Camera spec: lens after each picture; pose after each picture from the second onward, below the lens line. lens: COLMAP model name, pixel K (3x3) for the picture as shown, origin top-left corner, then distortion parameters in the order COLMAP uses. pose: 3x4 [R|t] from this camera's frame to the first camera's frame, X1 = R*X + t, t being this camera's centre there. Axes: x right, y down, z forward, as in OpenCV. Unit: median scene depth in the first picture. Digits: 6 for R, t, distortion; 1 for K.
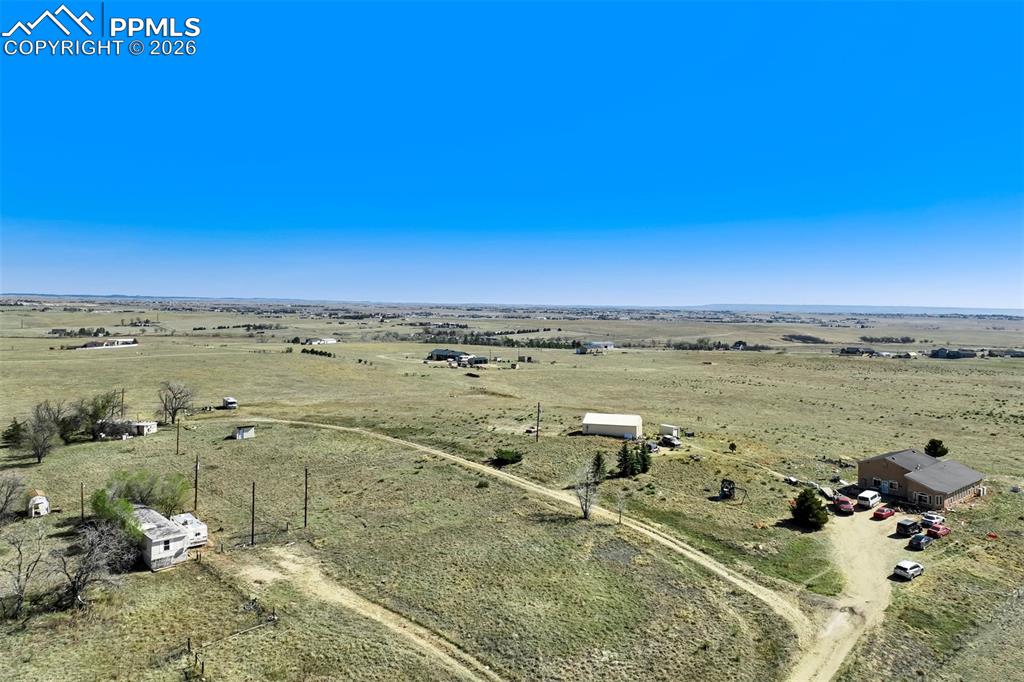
lens RADIAL K [[718.8, 0, 516.2], [0, 718.8, 295.0], [0, 0, 1]] dist [0.005287, 0.004038]
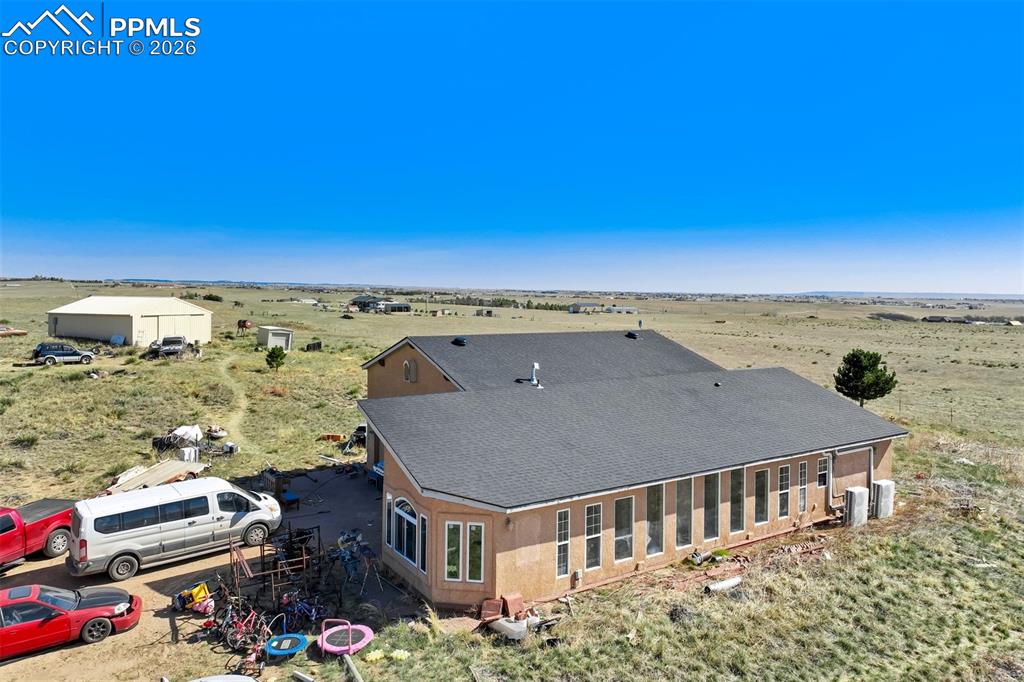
lens RADIAL K [[718.8, 0, 516.2], [0, 718.8, 295.0], [0, 0, 1]] dist [0.005287, 0.004038]
pose [[0.992145, 0.004077, -0.125028, 0.150109], [-0.001907, 0.999846, 0.017471, 0.054934], [0.125079, -0.017095, 0.991999, 0.205837]]
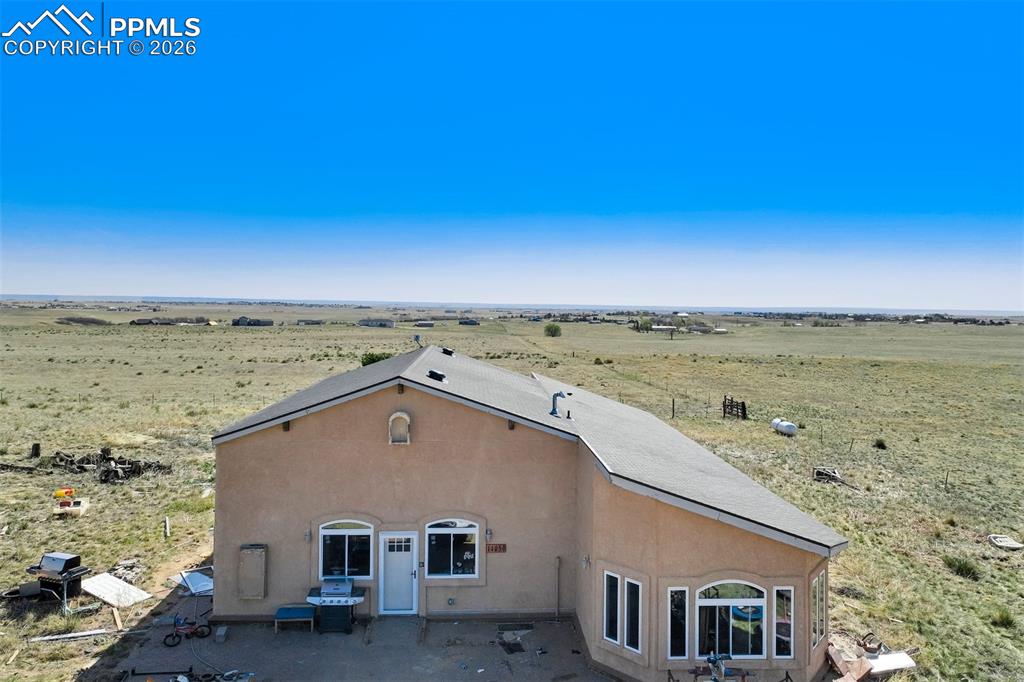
lens RADIAL K [[718.8, 0, 516.2], [0, 718.8, 295.0], [0, 0, 1]] dist [0.005287, 0.004038]
pose [[0.610046, 0.003824, 0.792357, 0.107682], [-0.012649, 0.999908, 0.004913, 0.054843], [-0.792265, -0.013020, 0.610038, 0.234315]]
